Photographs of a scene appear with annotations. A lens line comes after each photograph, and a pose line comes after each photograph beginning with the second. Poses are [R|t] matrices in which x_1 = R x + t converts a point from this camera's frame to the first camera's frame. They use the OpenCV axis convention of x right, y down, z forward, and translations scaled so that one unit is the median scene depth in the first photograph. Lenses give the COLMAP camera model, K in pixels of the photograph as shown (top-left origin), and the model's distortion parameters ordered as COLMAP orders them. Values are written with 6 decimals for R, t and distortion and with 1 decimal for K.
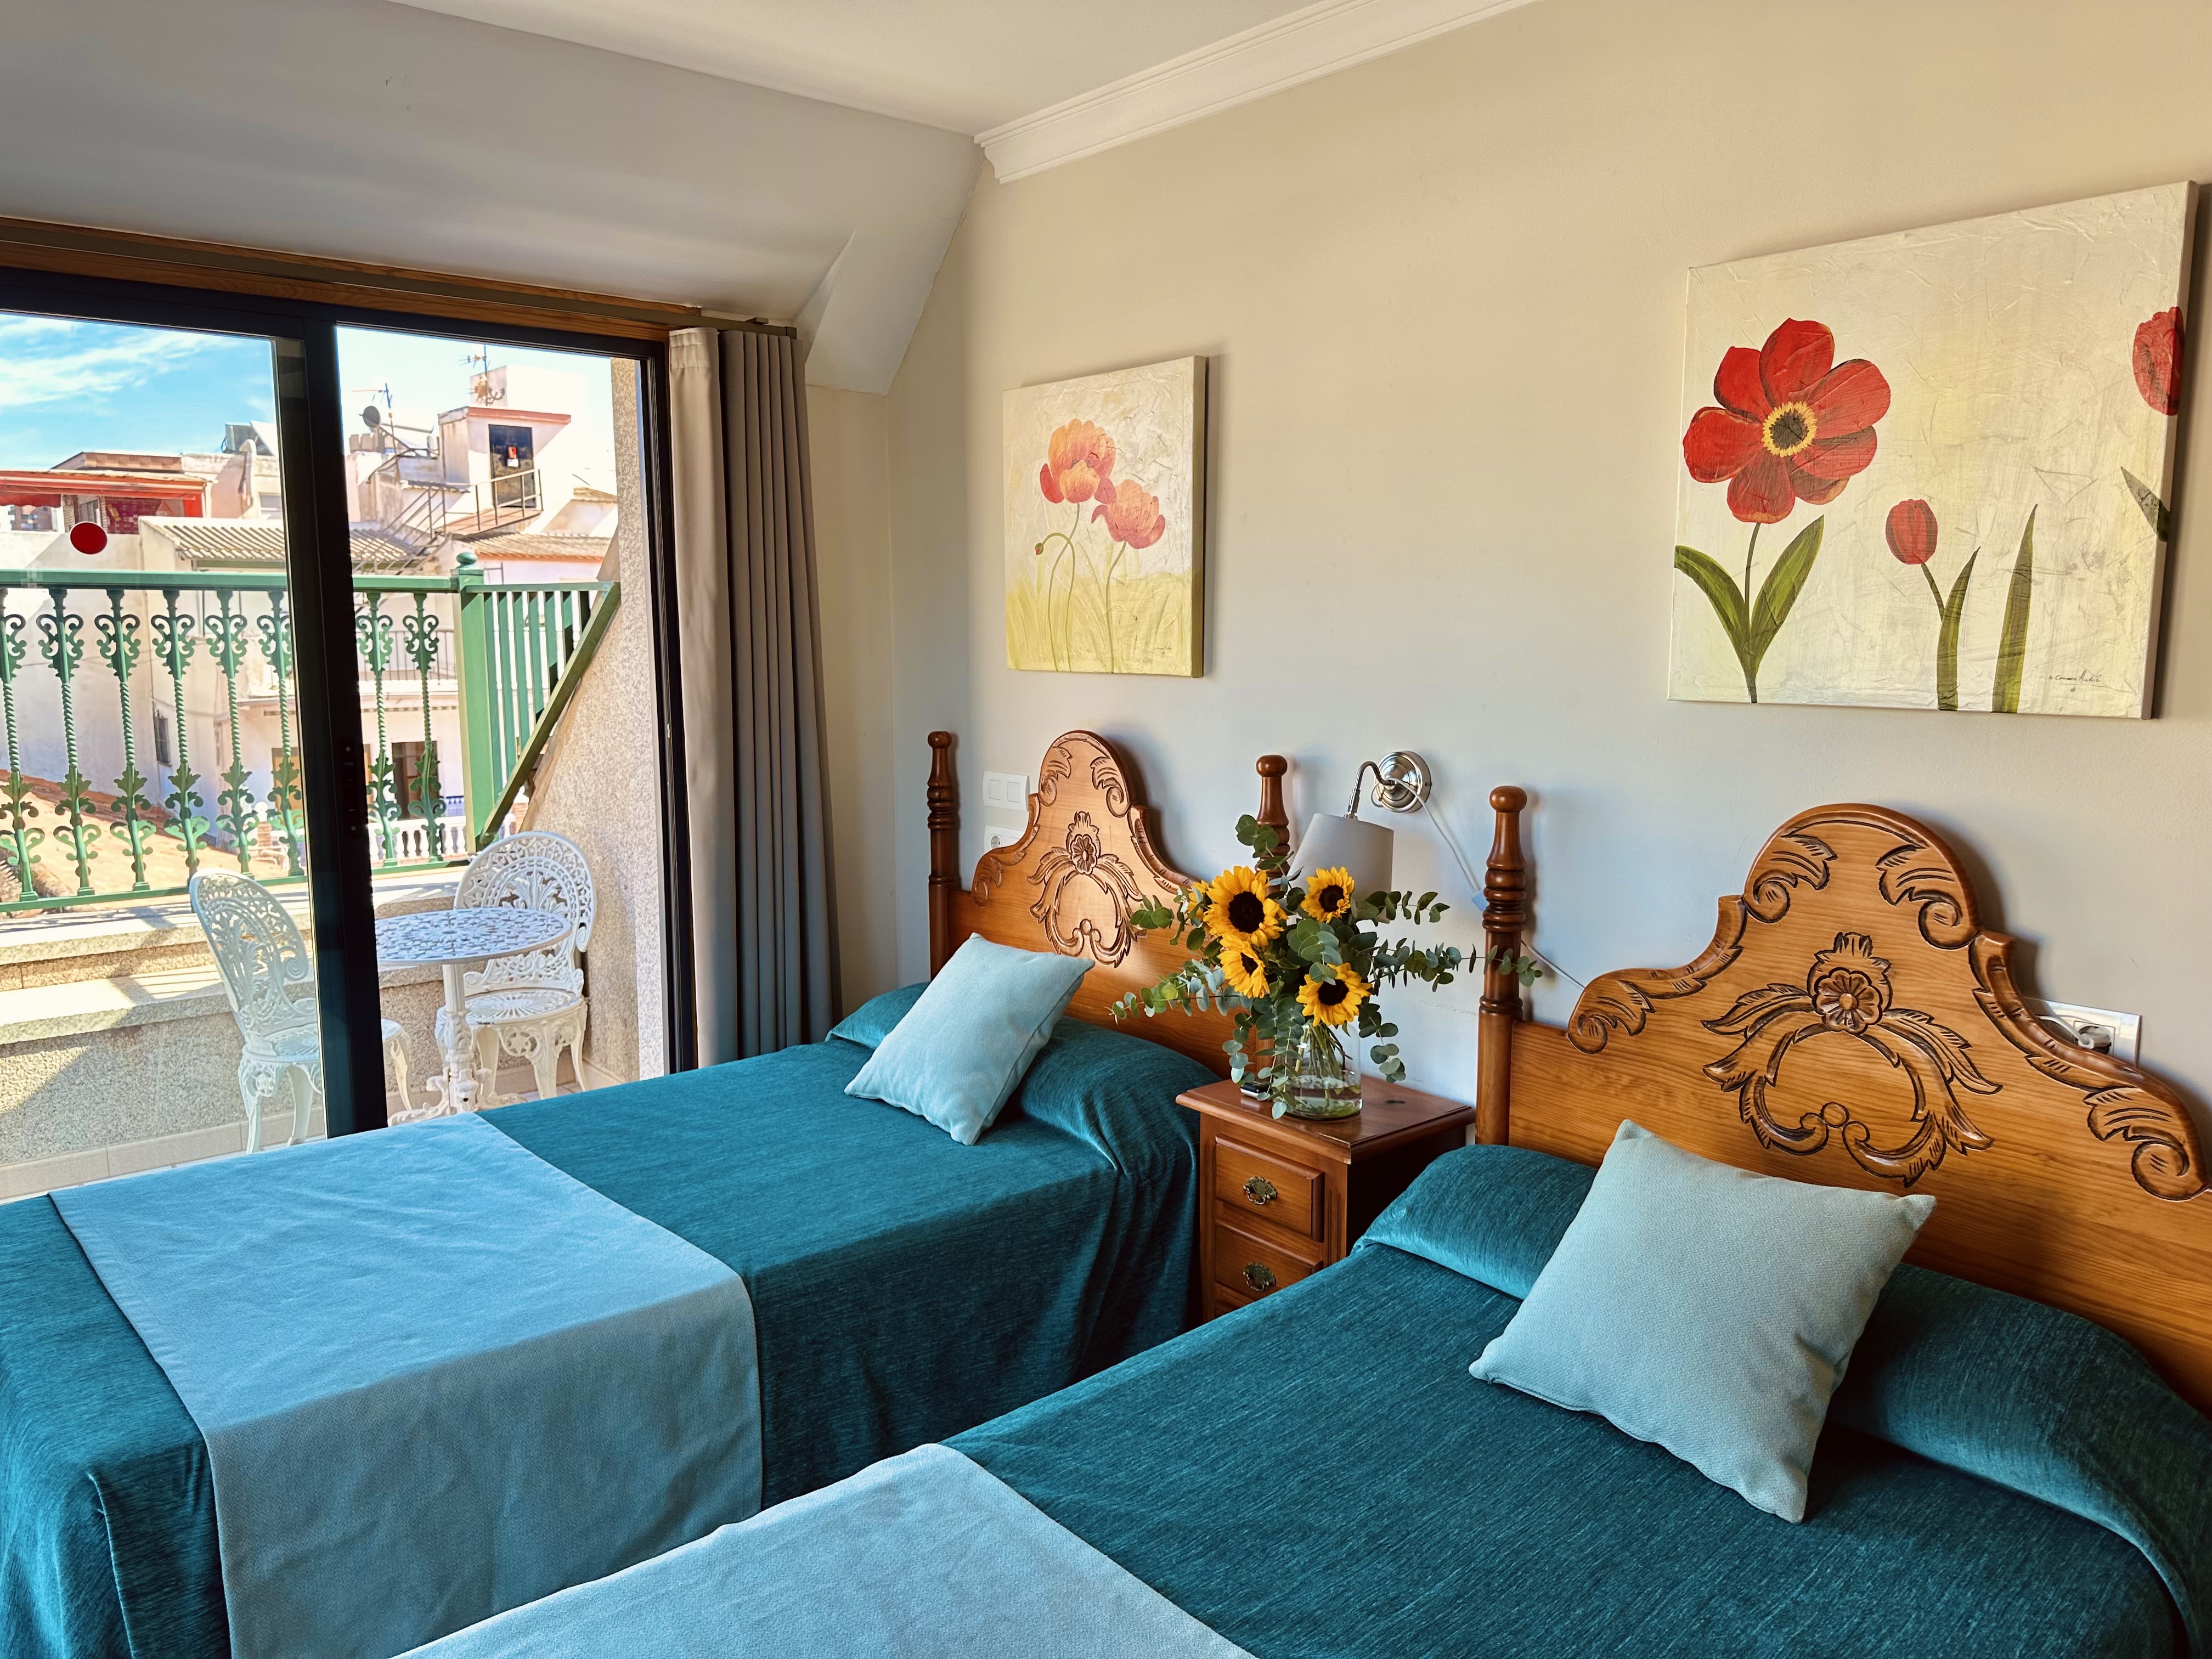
lens RADIAL K [[1554.1, 0, 1099.1], [0, 1554.1, 844.8], [0, 0, 1]] dist [0.133049, -0.268192]
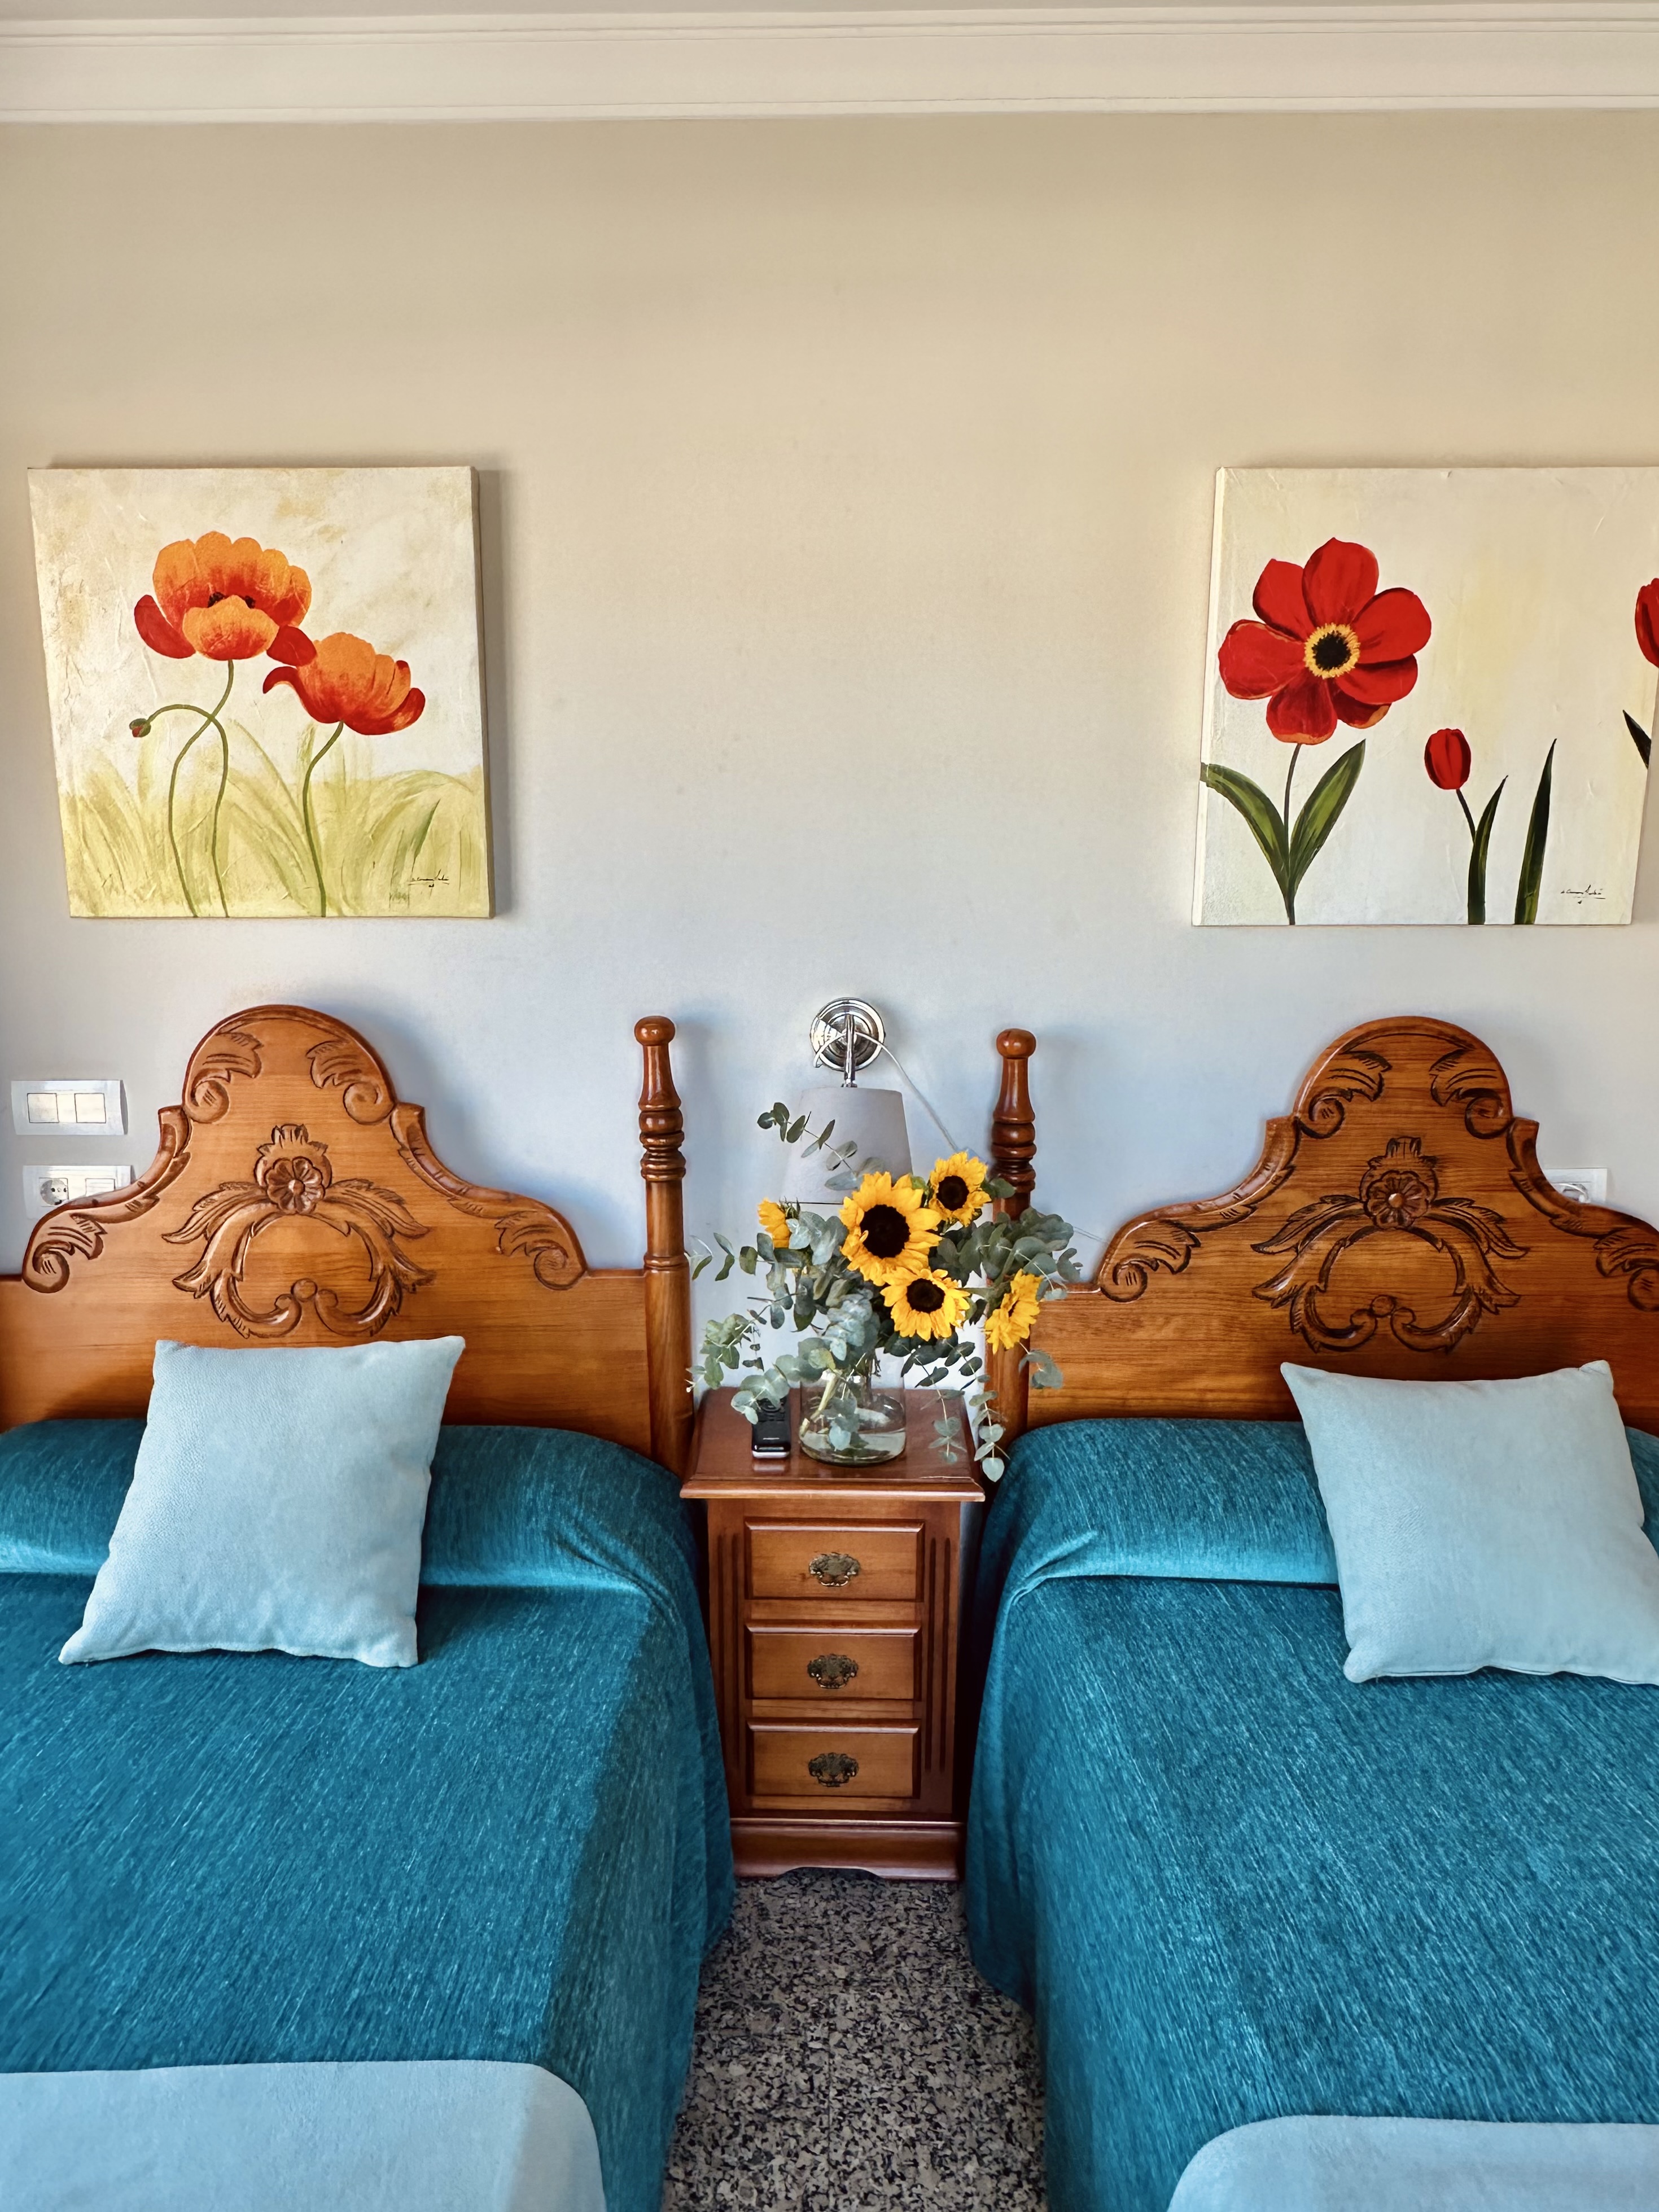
lens RADIAL K [[1534.5, 0, 812.9], [0, 1534.5, 1114.4], [0, 0, 1]] dist [-0.007532, 0.001693]
pose [[0.660283, -0.149010, 0.736086, -0.387801], [0.107657, 0.988776, 0.103592, -0.077695], [-0.743261, 0.010845, 0.668914, 0.428281]]
